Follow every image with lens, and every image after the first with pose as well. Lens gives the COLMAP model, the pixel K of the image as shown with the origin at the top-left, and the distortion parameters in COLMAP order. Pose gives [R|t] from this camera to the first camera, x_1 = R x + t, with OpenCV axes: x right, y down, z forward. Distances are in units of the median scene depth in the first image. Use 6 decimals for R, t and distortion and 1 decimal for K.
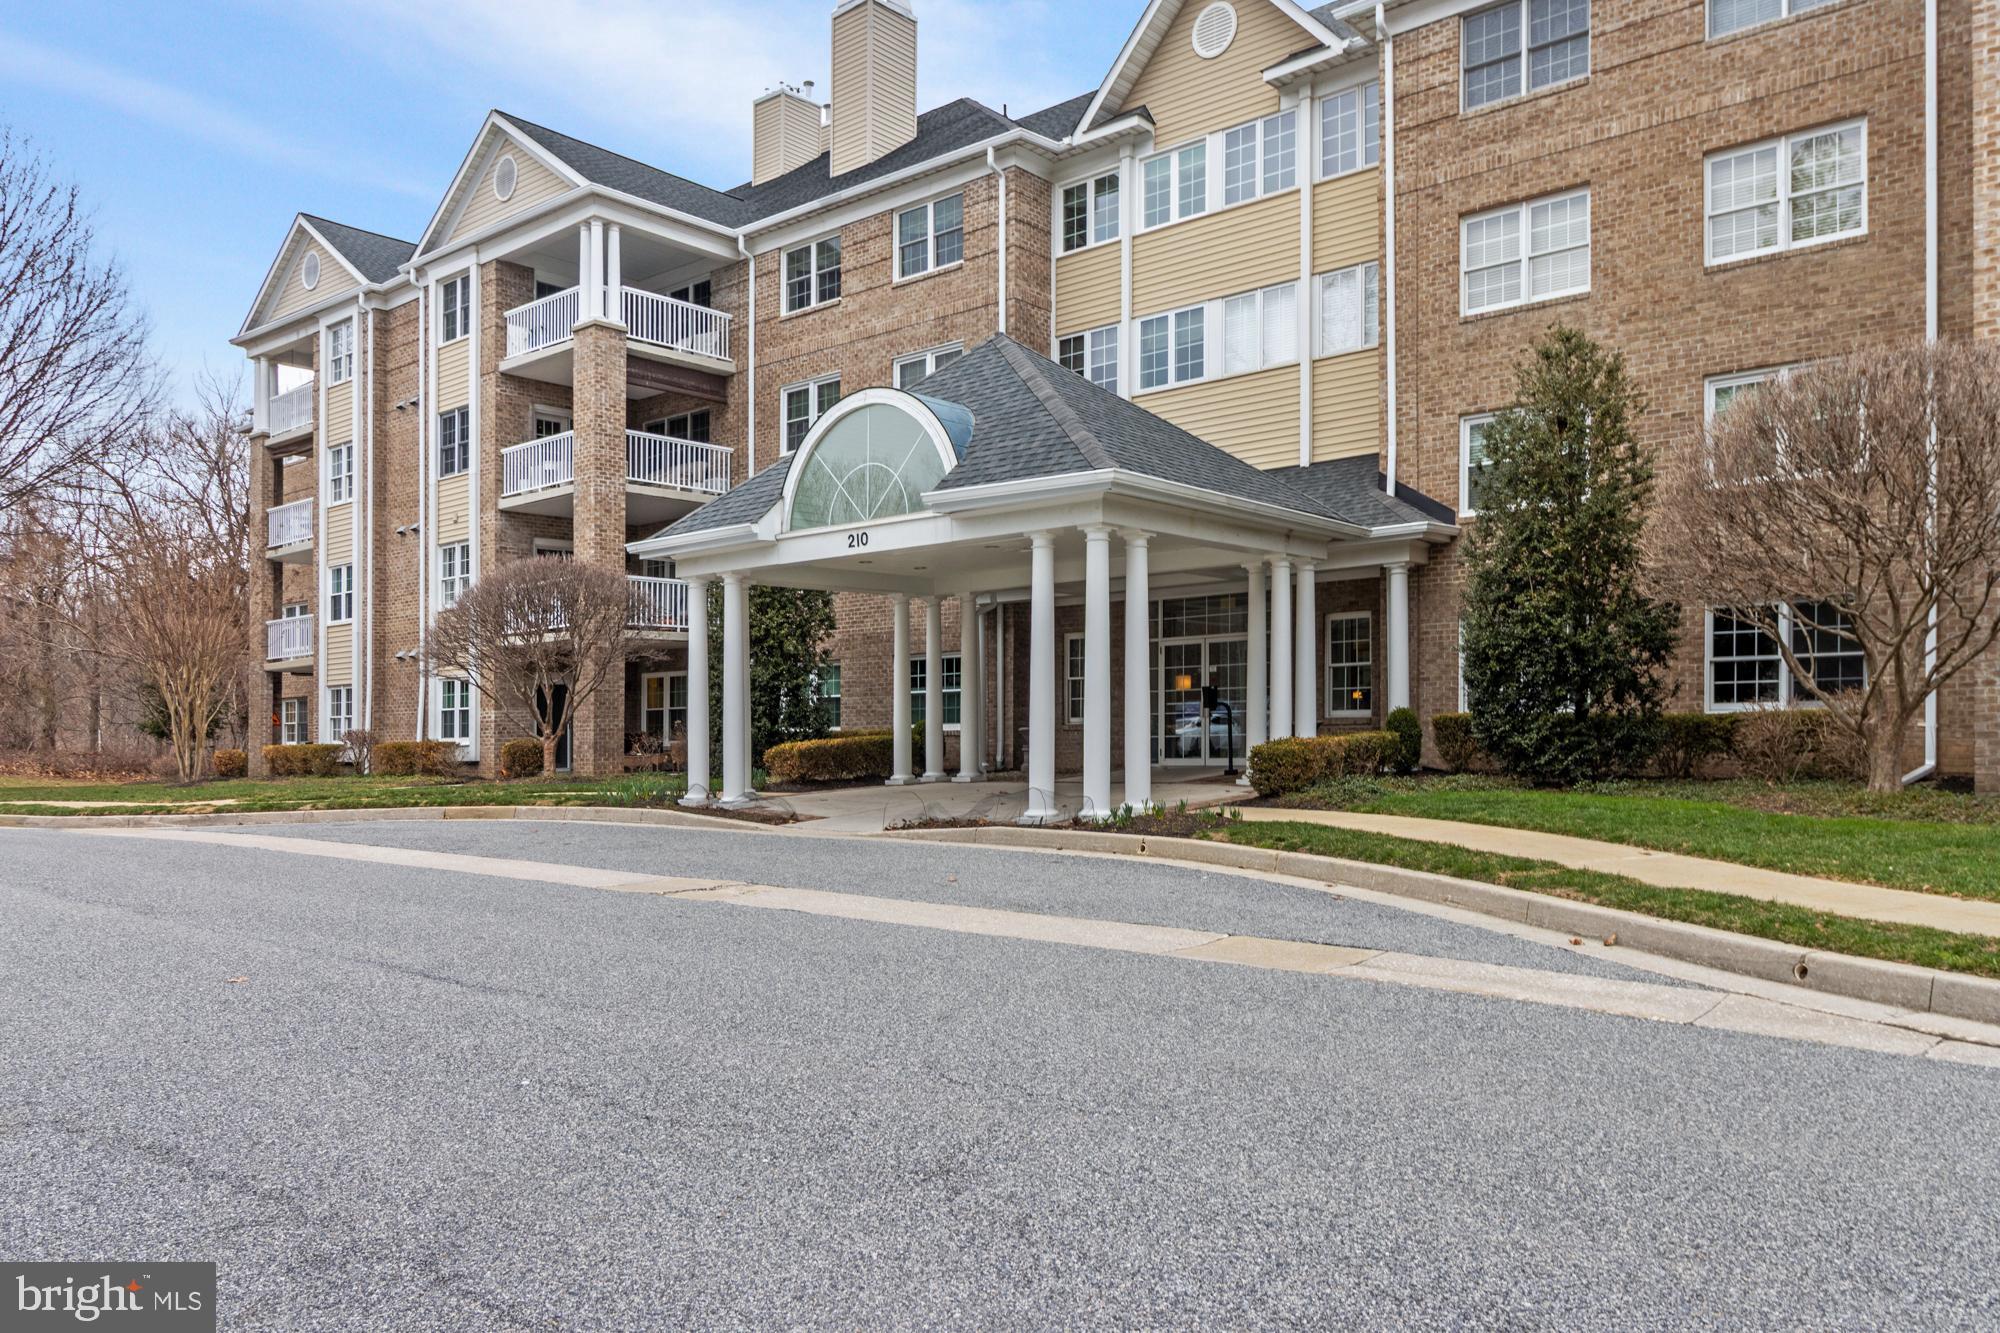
lens RADIAL K [[1512.1, 0, 1186.0], [0, 1512.1, 745.6], [0, 0, 1]] dist [-0.006032, -0.002161]
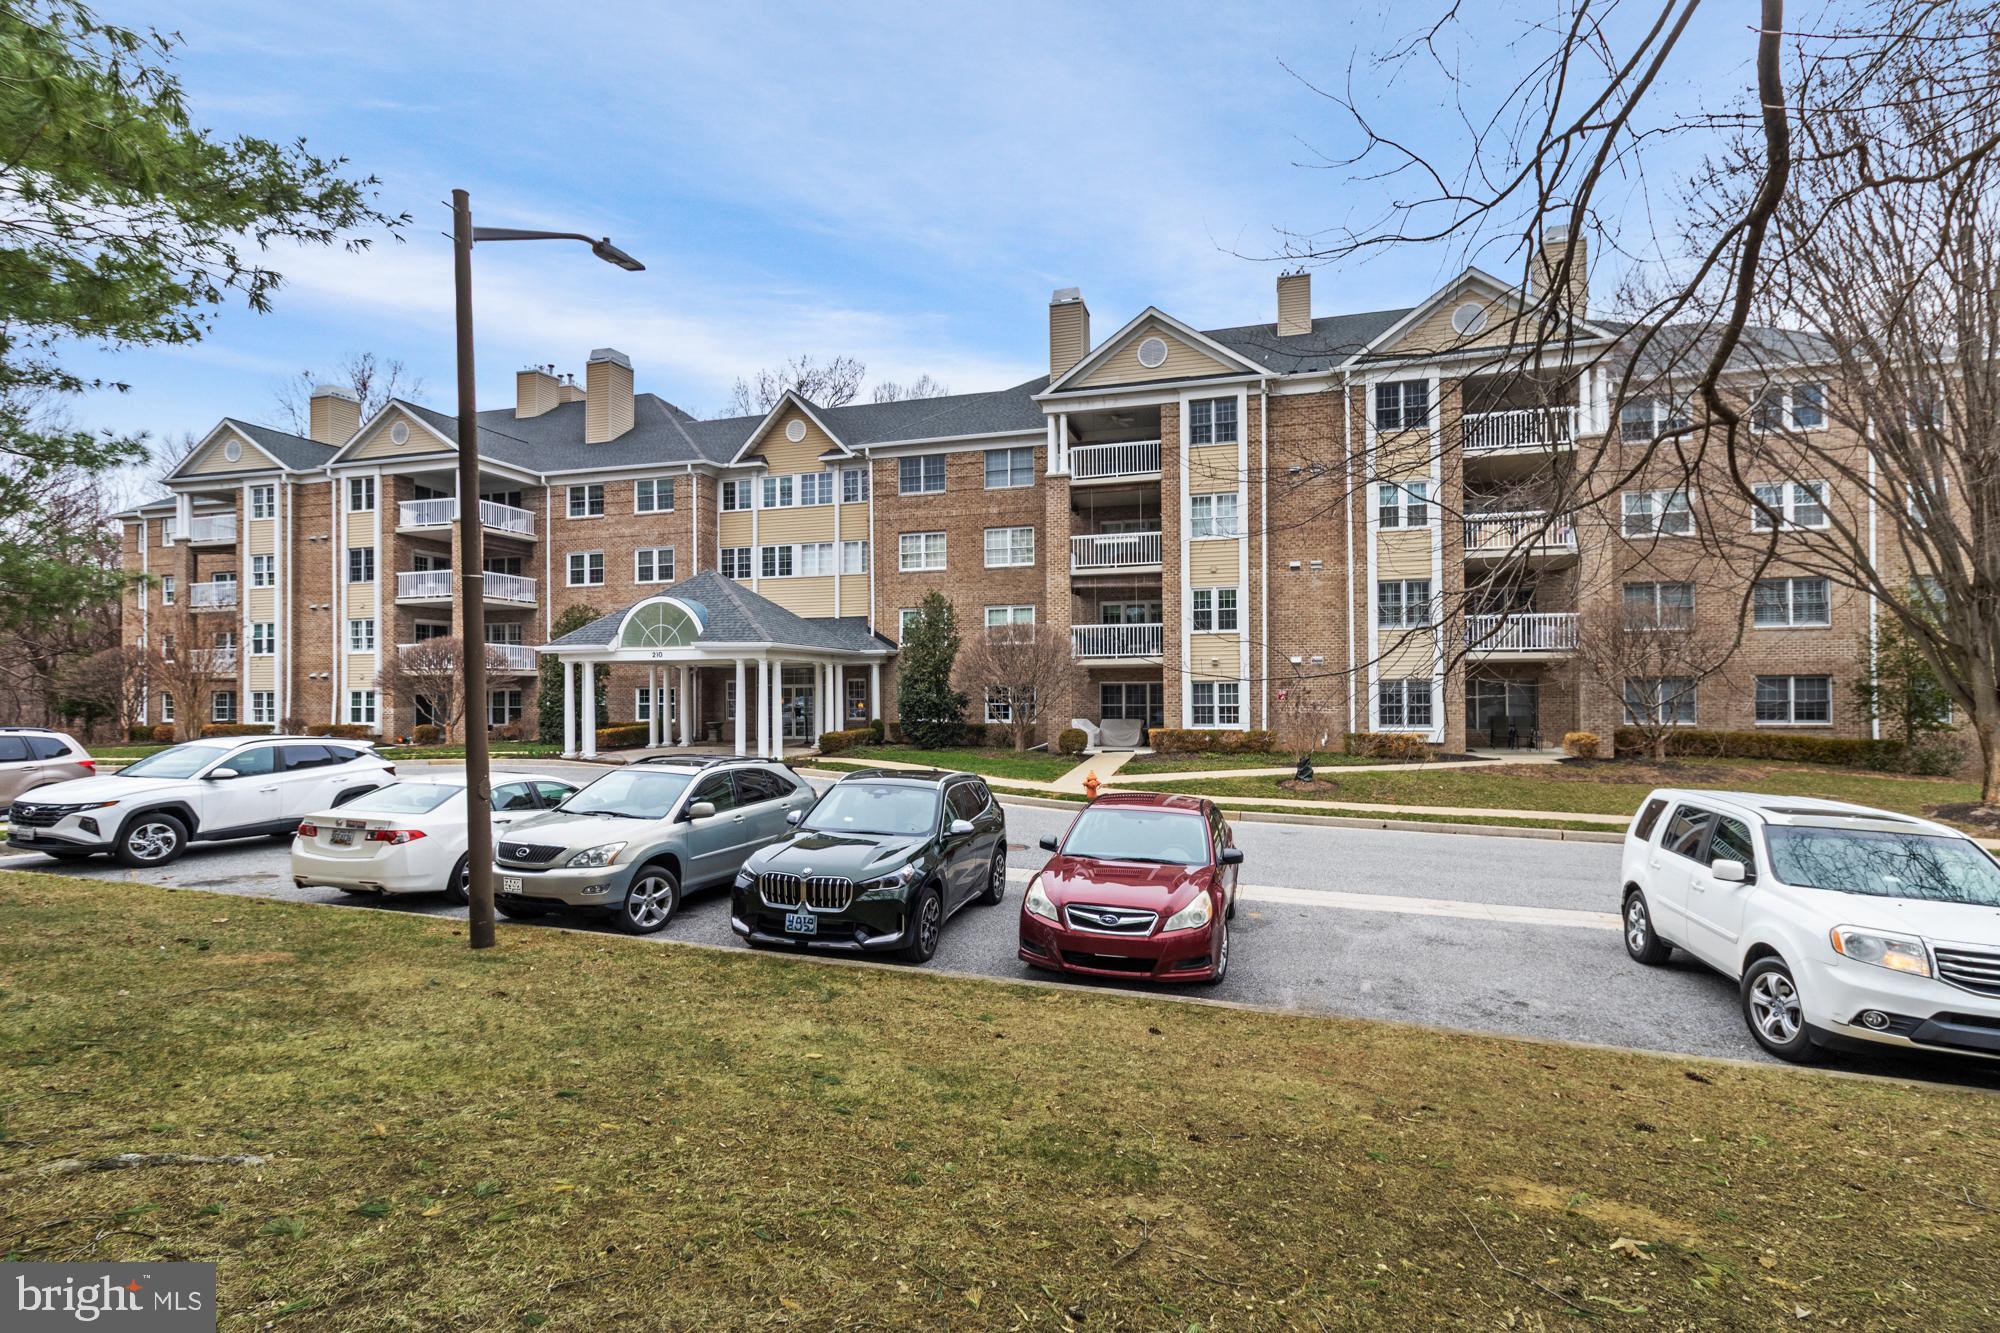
lens RADIAL K [[994.6, 0, 1166.5], [0, 994.6, 711.3], [0, 0, 1]] dist [-0.011421, -0.000702]
pose [[0.910896, 0.003296, 0.412623, -0.093385], [-0.007509, 0.999935, 0.008590, -0.045587], [-0.412568, -0.010922, 0.910861, -0.669466]]
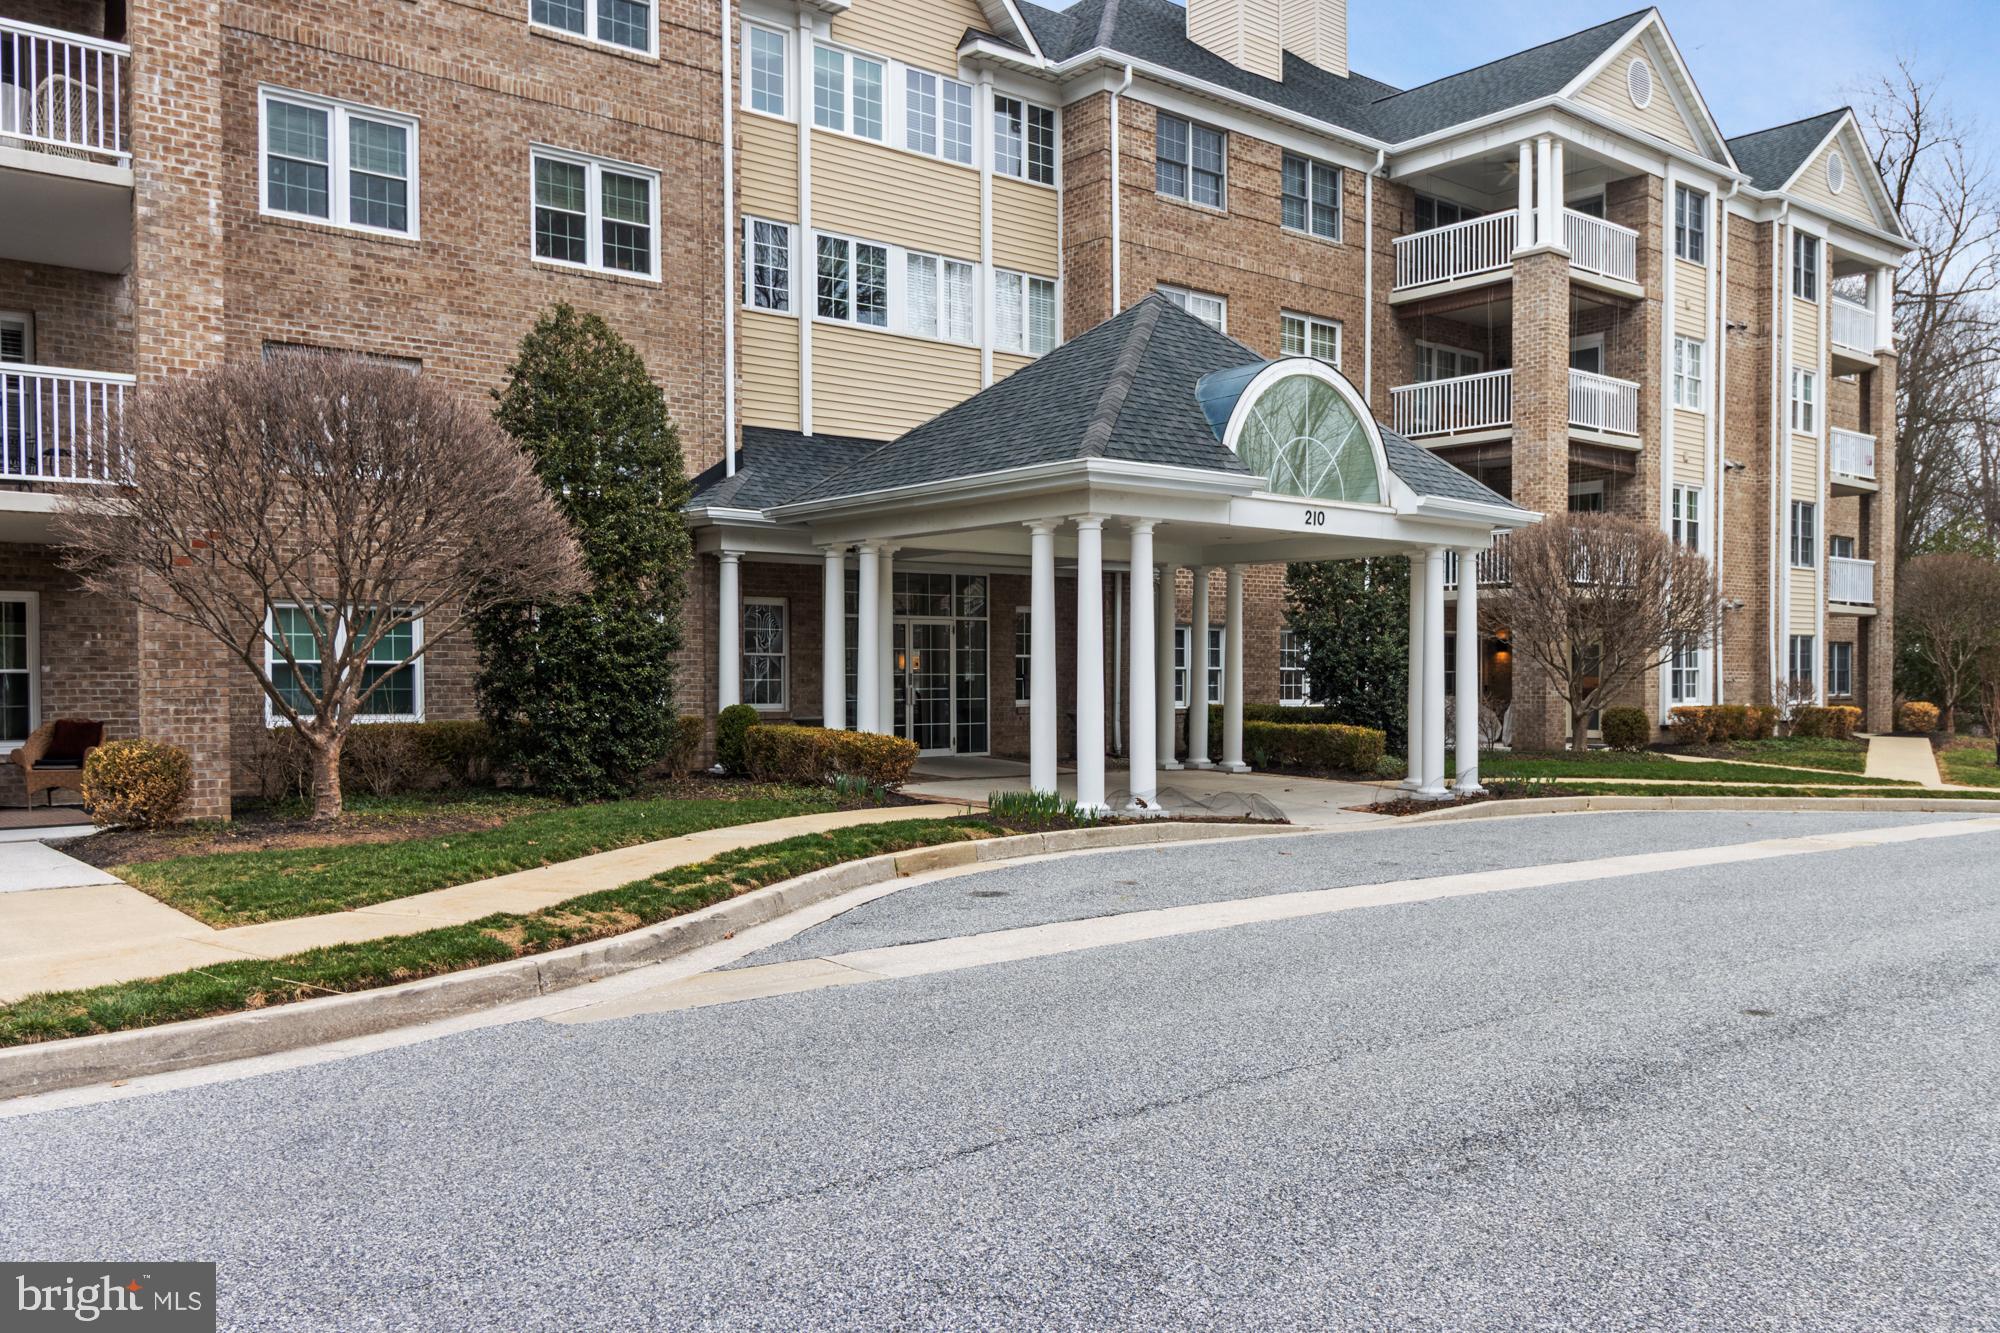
lens RADIAL K [[1757.5, 0, 1003.3], [0, 1757.5, 740.7], [0, 0, 1]] dist [-0.000002, 0.003898]
pose [[0.164861, -0.012918, 0.986232, -0.997612], [0.009154, 0.999891, 0.011567, -0.008617], [-0.986274, 0.007121, 0.164961, 0.749708]]
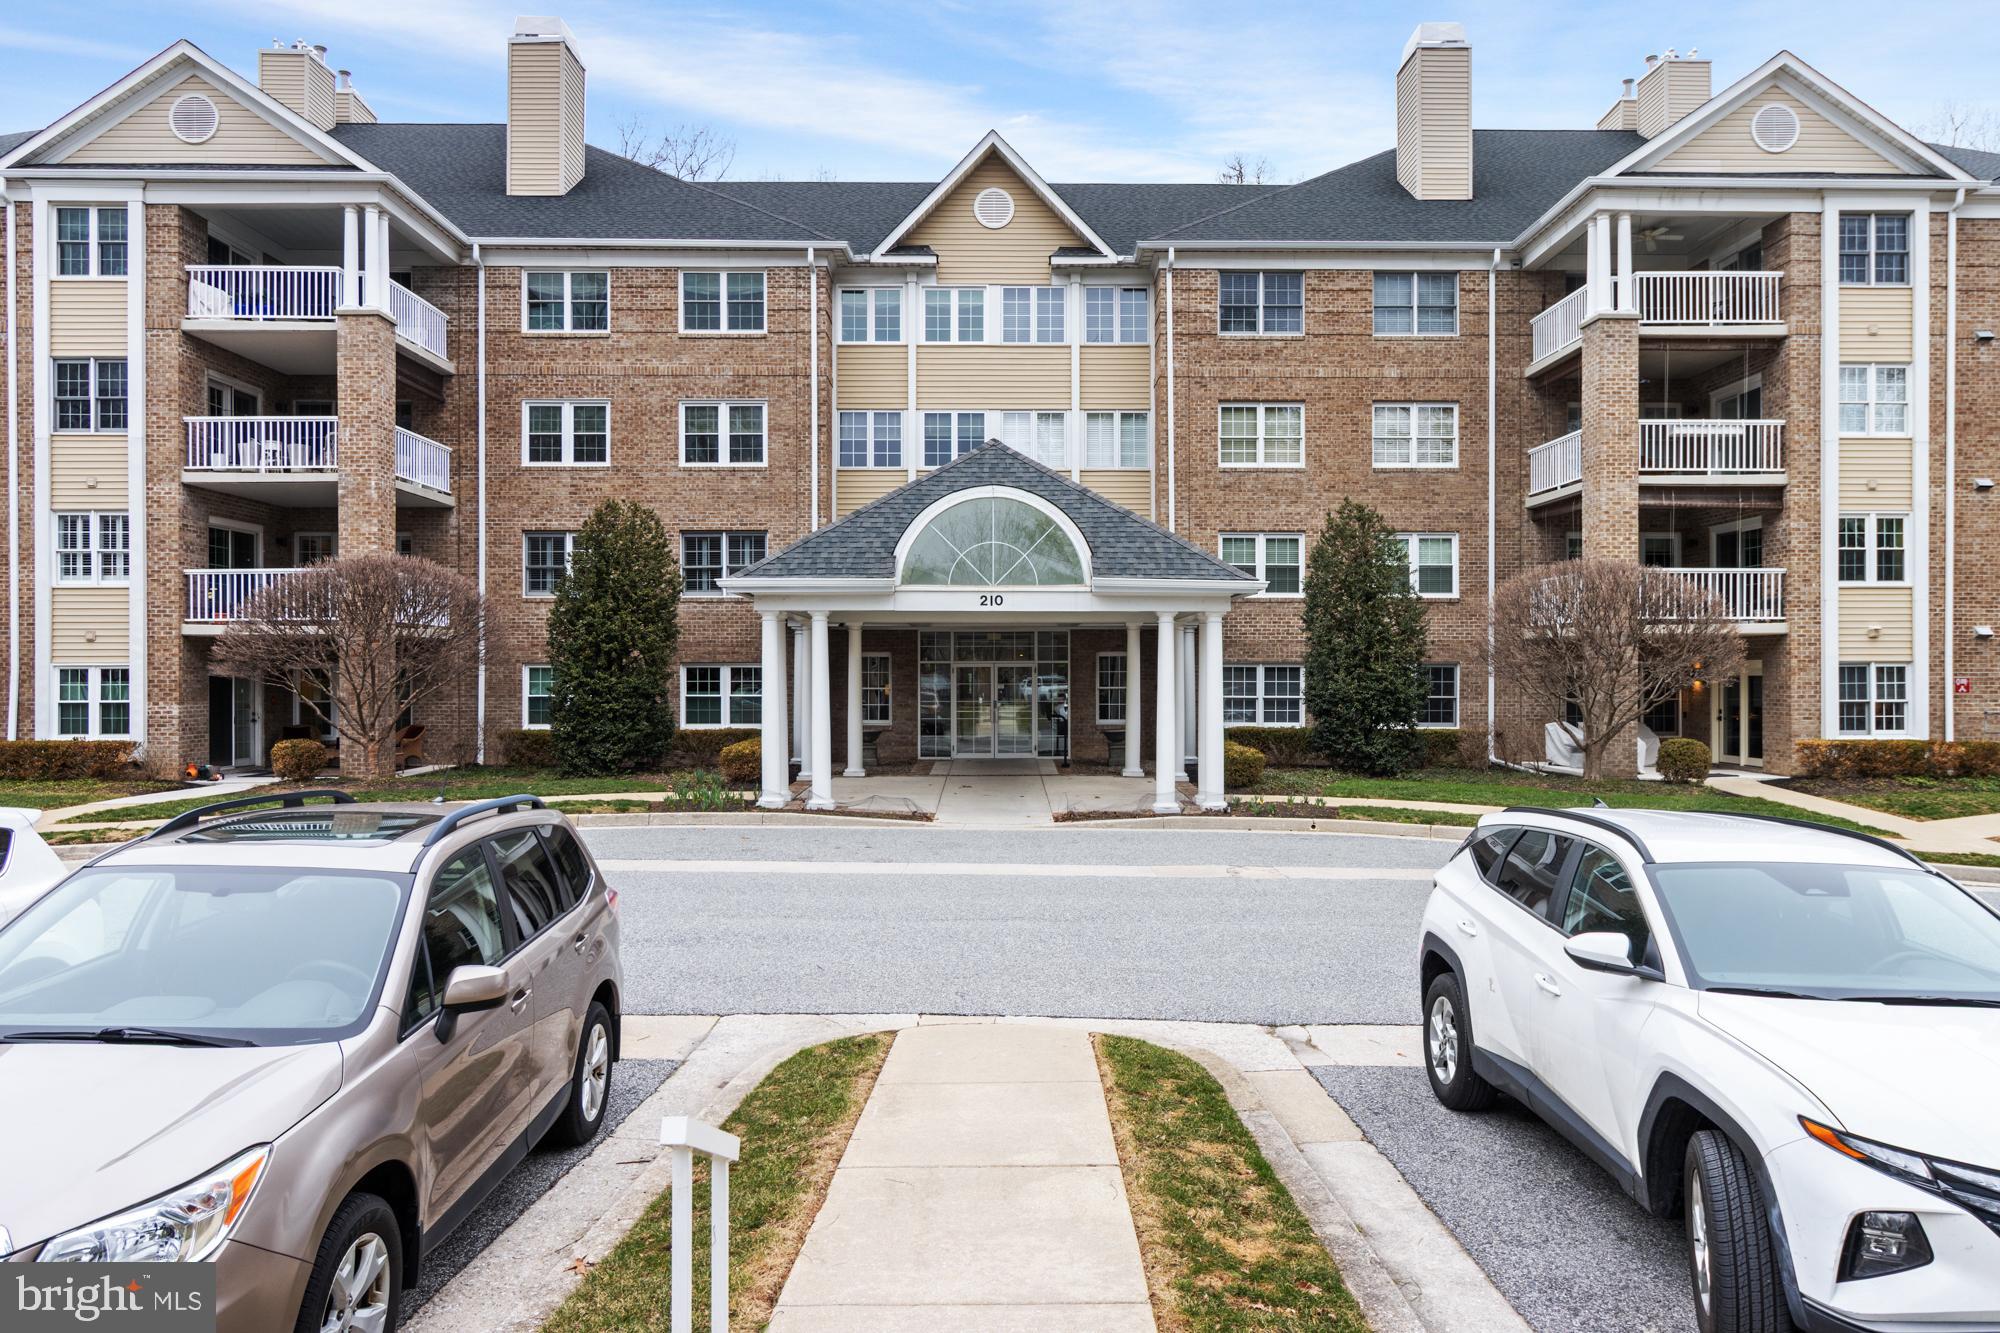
lens RADIAL K [[1314.3, 0, 1063.6], [0, 1314.3, 699.6], [0, 0, 1]] dist [-0.001464, -0.000315]
pose [[0.760811, 0.005168, 0.648953, -0.676786], [-0.010197, 0.999940, 0.003992, -0.041888], [-0.648894, -0.009654, 0.760818, 0.066466]]
